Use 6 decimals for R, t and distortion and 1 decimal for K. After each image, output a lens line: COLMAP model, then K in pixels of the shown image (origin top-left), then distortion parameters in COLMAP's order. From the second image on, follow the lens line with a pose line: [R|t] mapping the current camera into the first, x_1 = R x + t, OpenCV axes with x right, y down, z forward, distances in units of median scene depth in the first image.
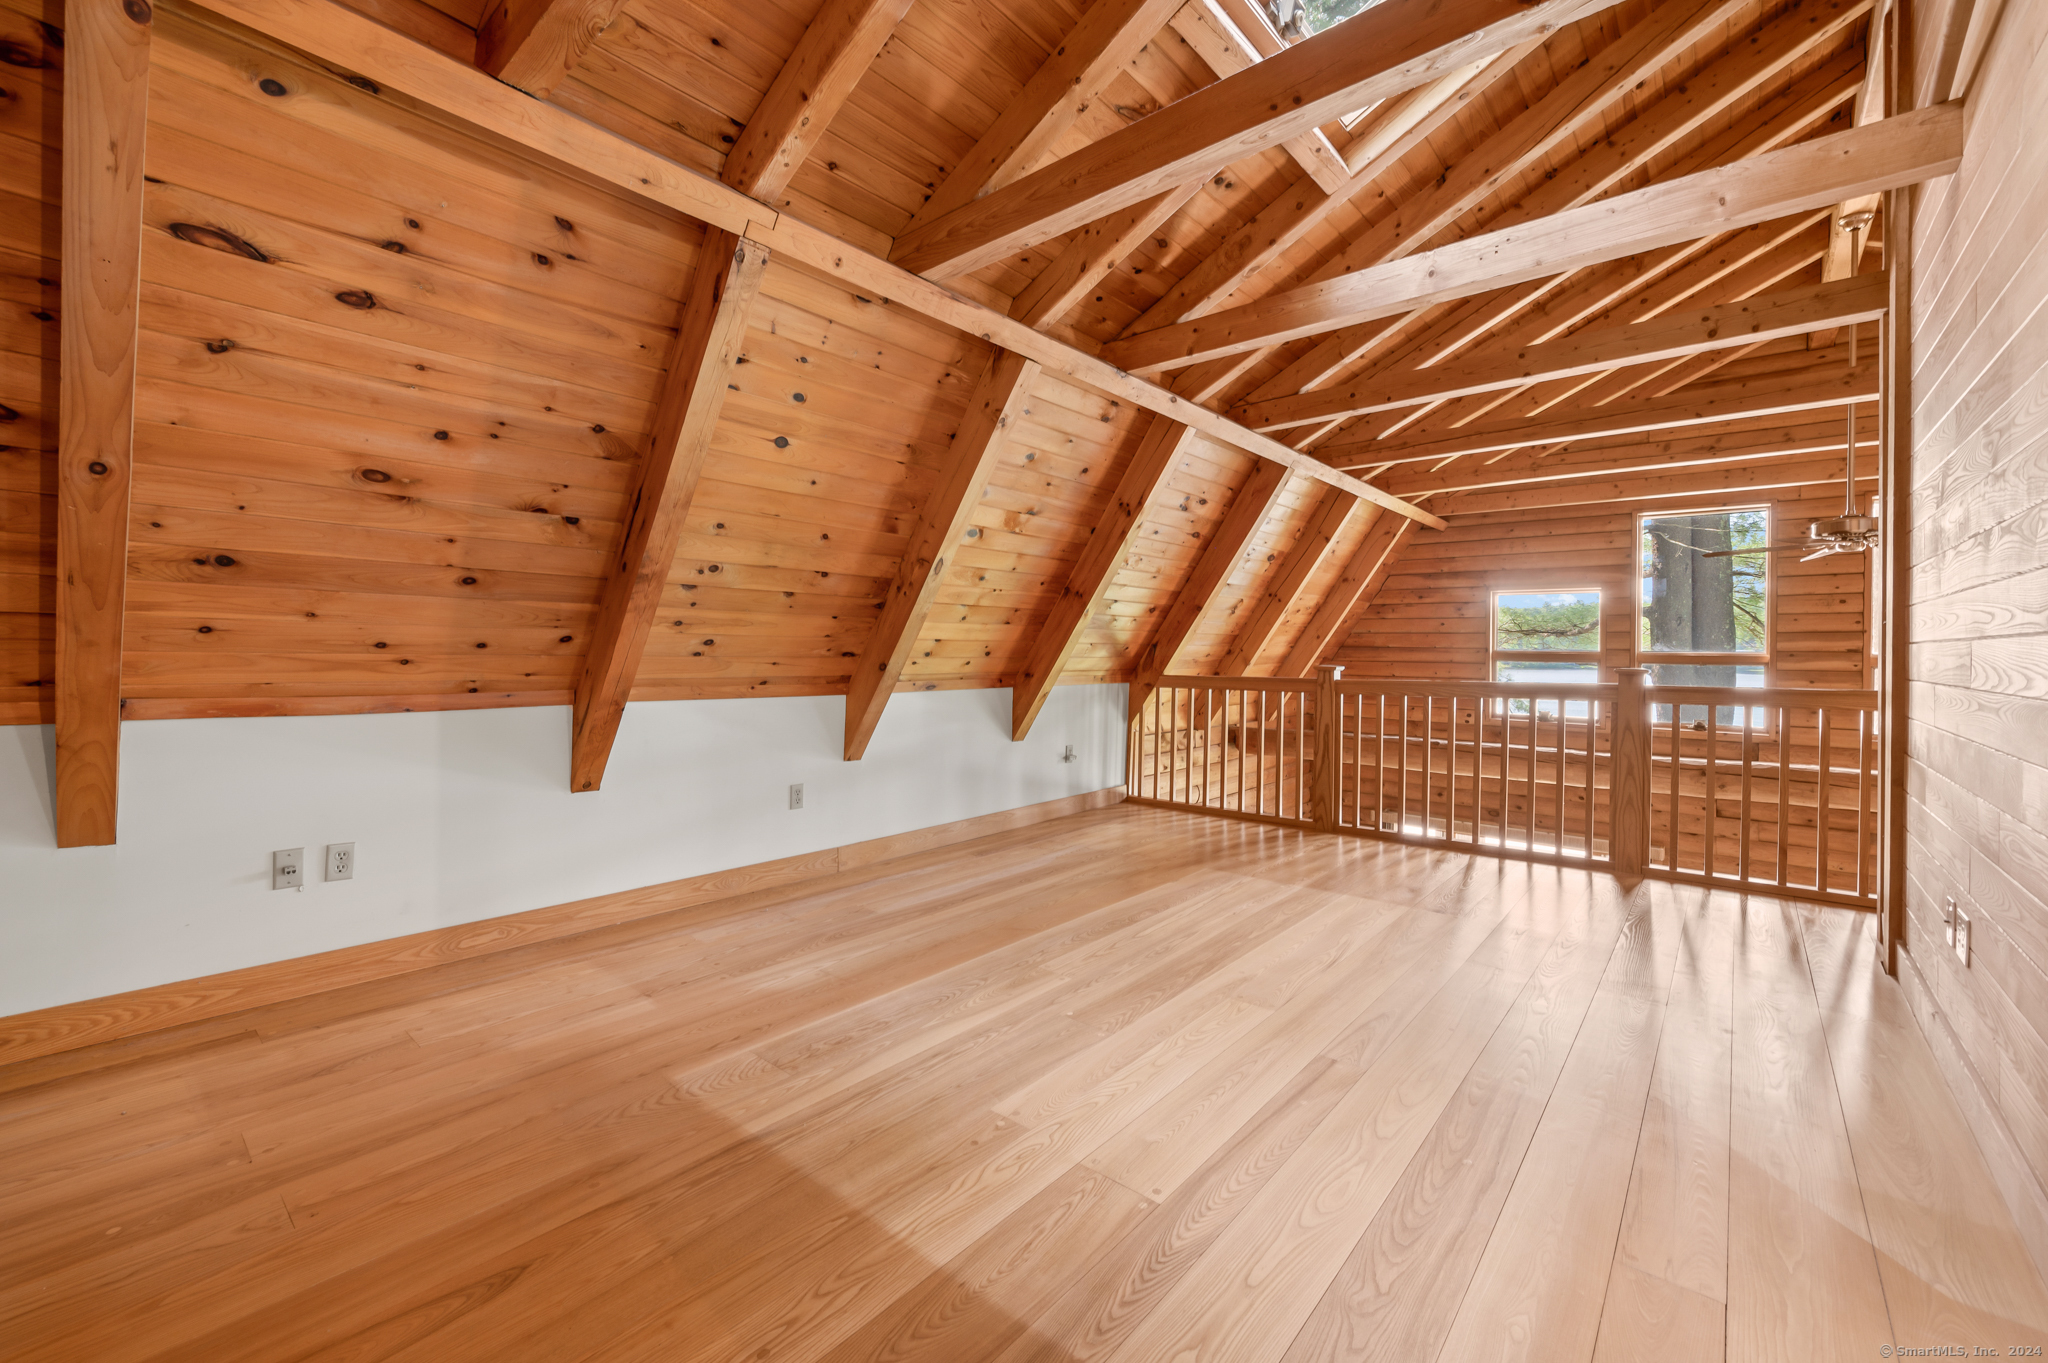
lens RADIAL K [[826.2, 0, 1033.4], [0, 826.2, 636.6], [0, 0, 1]] dist [-0.001292, 0.000961]
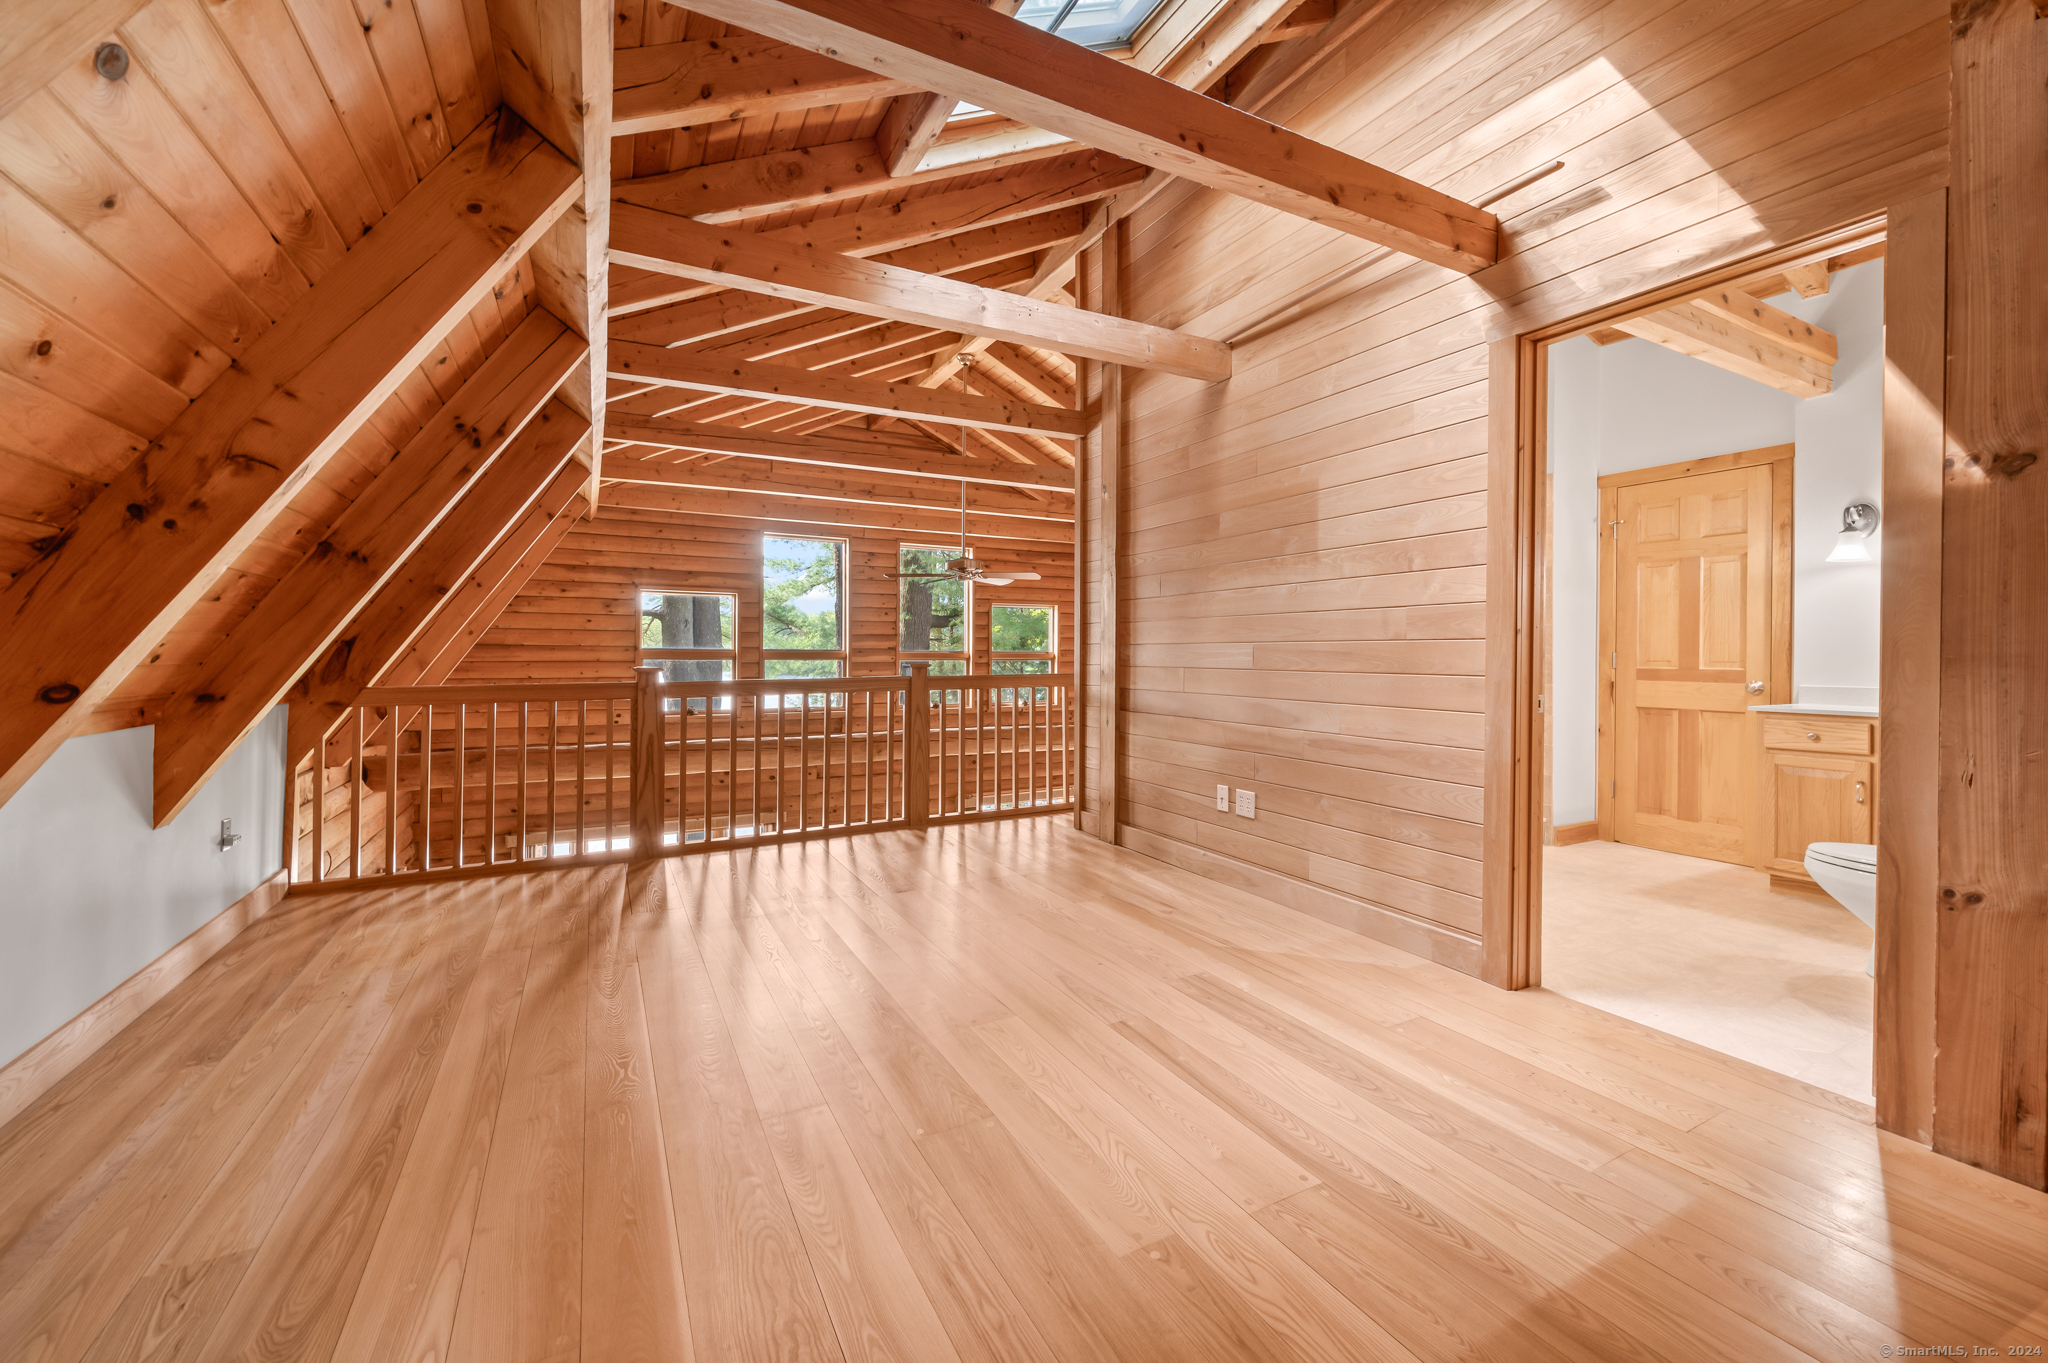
lens RADIAL K [[826.2, 0, 1022.2], [0, 826.2, 646.4], [0, 0, 1]] dist [-0.001292, 0.000961]
pose [[0.363247, 0.000061, 0.931693, -0.287801], [-0.012744, 0.999907, 0.004903, 0.003850], [-0.931606, -0.013655, 0.363214, 0.297312]]
